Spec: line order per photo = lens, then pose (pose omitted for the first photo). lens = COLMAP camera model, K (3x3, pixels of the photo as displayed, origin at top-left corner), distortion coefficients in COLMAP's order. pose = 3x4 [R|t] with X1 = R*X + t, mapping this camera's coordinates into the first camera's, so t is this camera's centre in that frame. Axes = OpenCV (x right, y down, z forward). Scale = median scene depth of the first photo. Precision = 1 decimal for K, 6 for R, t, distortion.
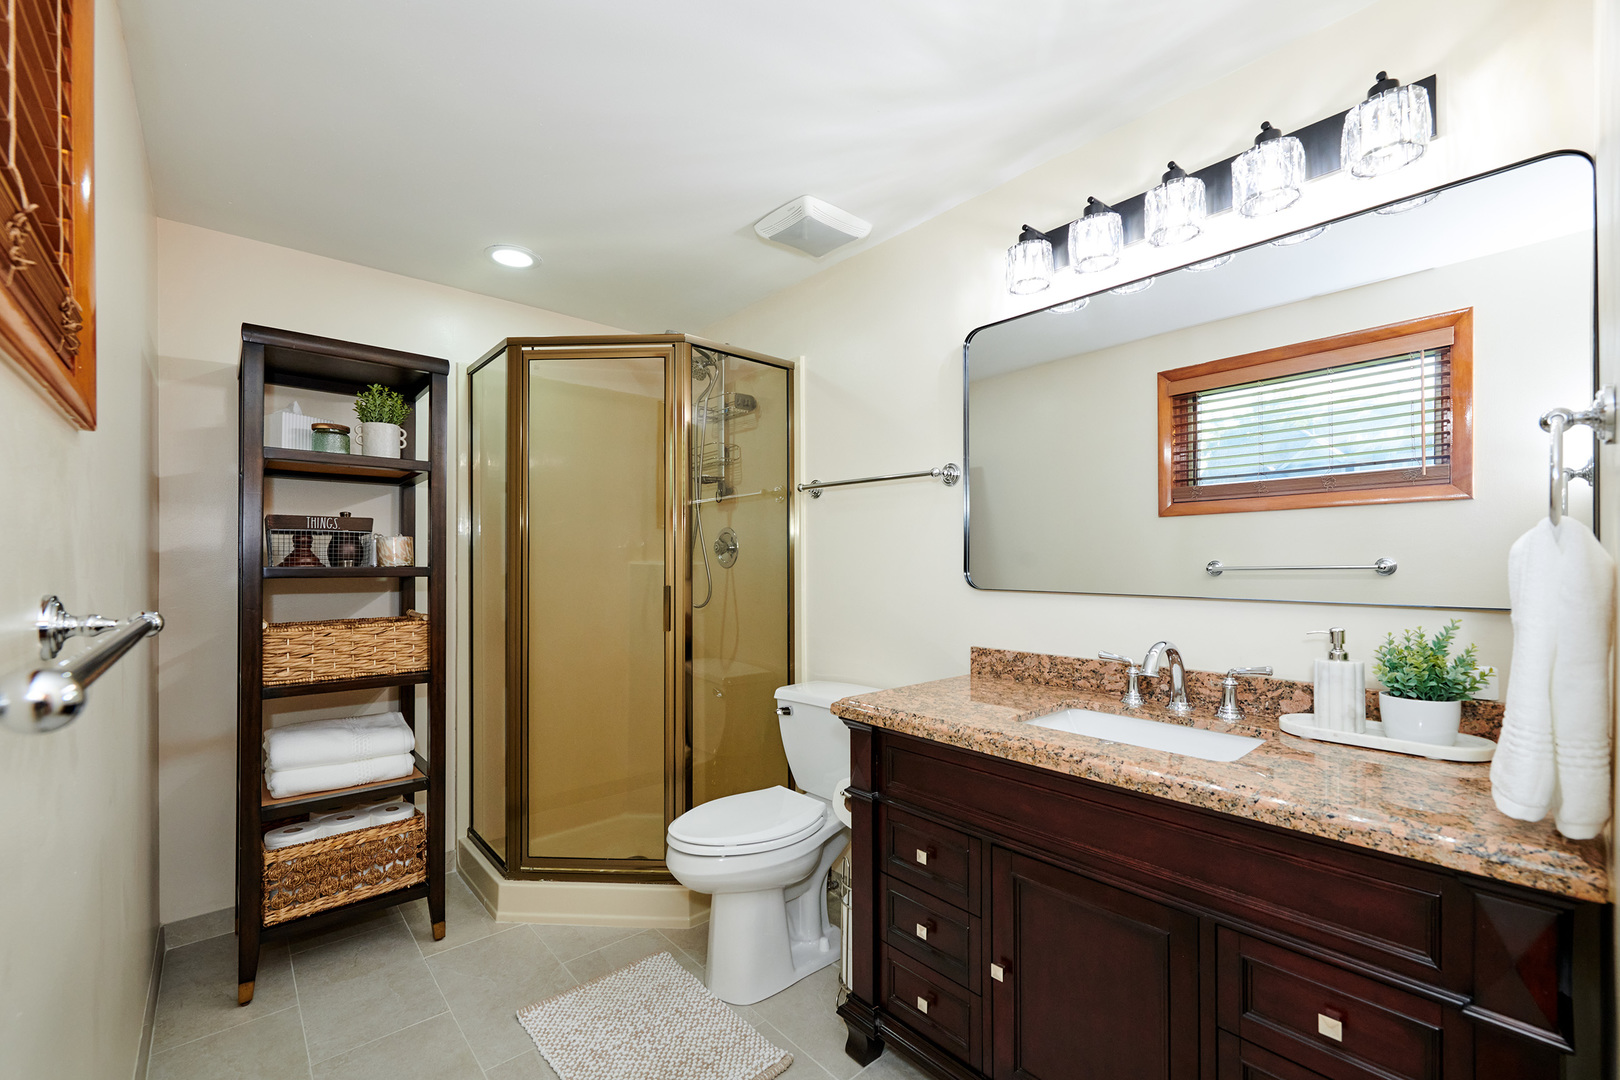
lens RADIAL K [[680.4, 0, 809.0], [0, 680.4, 559.8], [0, 0, 1]] dist [-0.000062, -0.000044]
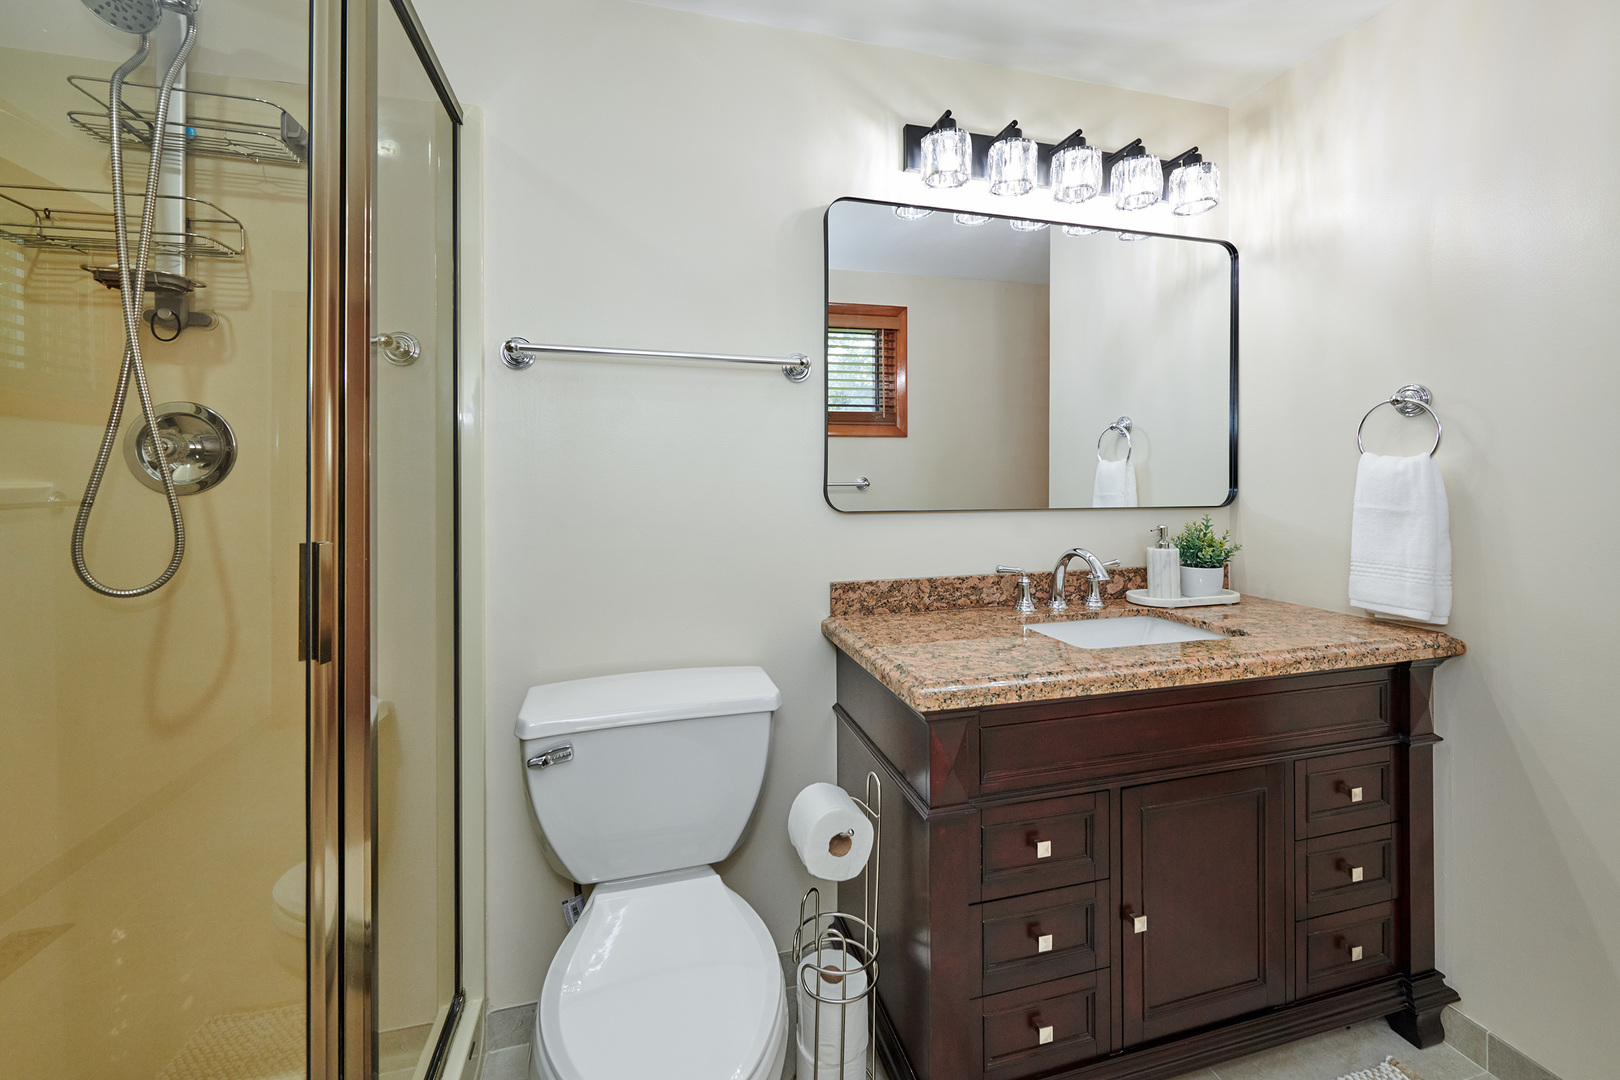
lens RADIAL K [[657.6, 0, 814.7], [0, 657.6, 474.0], [0, 0, 1]] dist [-0.000097, -0.000218]
pose [[0.432796, 0.006160, 0.901471, -0.540359], [0.000101, 0.999976, -0.006881, 0.002308], [-0.901492, 0.003069, 0.432785, 0.758052]]
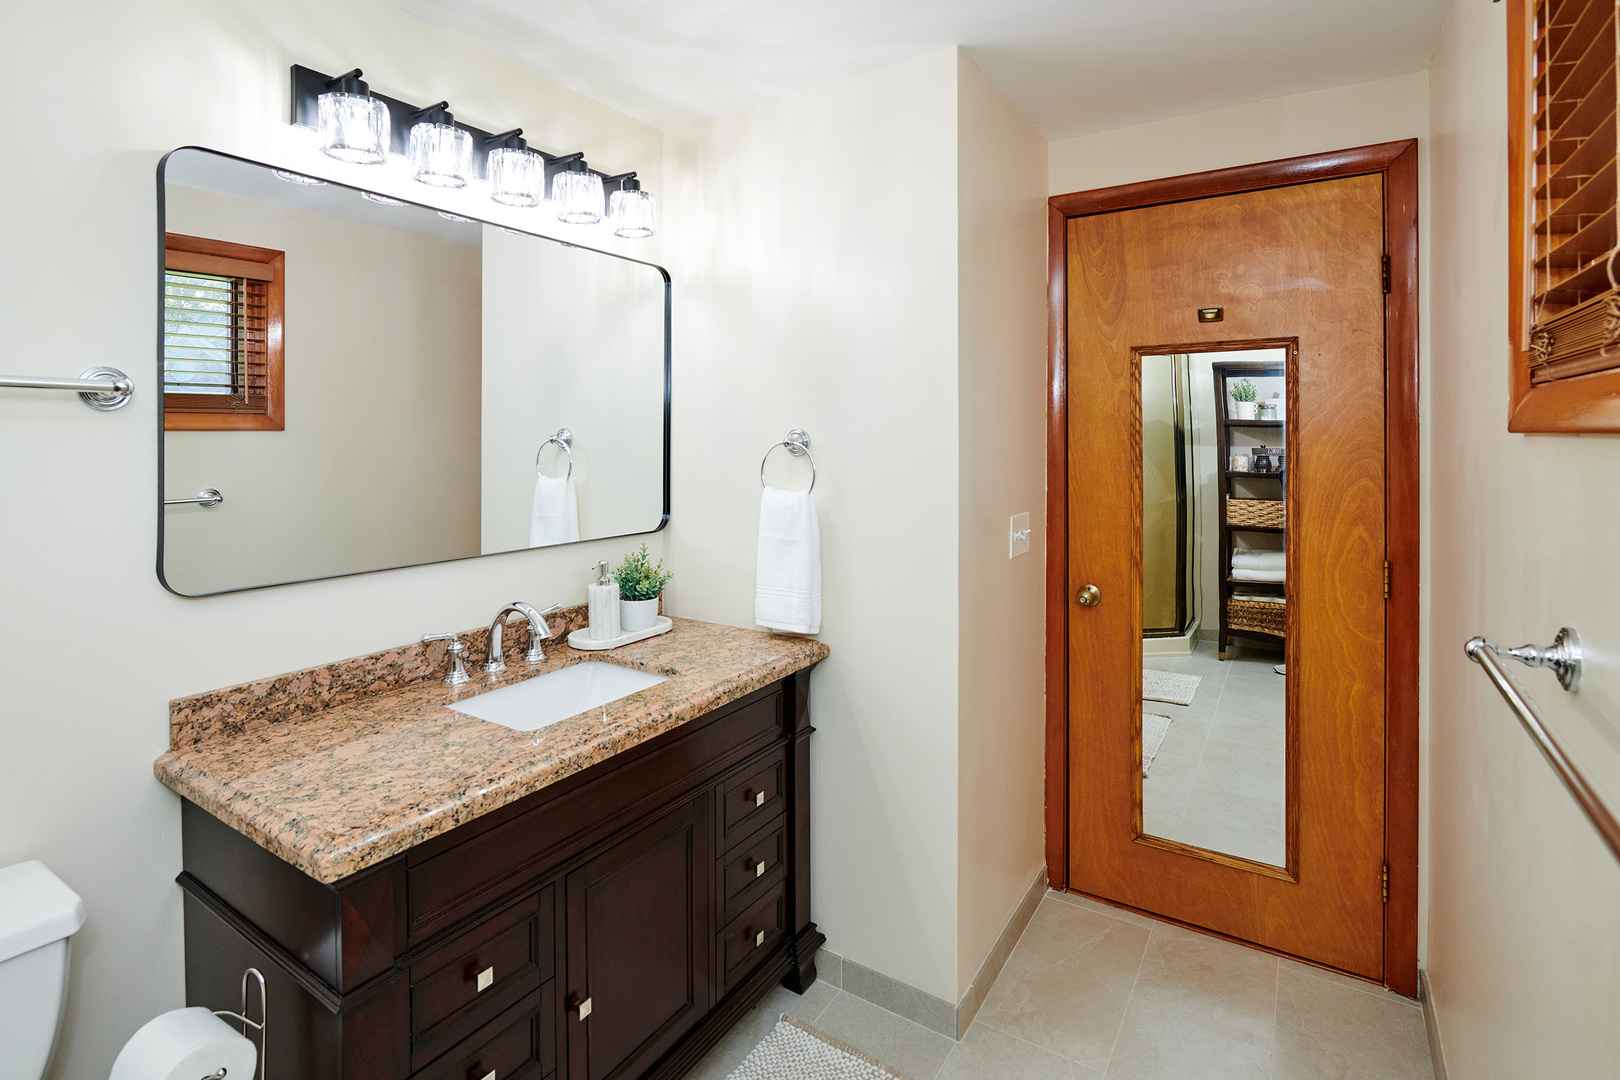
lens RADIAL K [[791.1, 0, 780.3], [0, 791.1, 436.8], [0, 0, 1]] dist [-0.011647, -0.001064]
pose [[-0.260935, 0.002786, 0.965352, -0.582565], [0.003243, 0.999993, -0.002009, -0.100079], [-0.965351, 0.002606, -0.260942, 0.765047]]
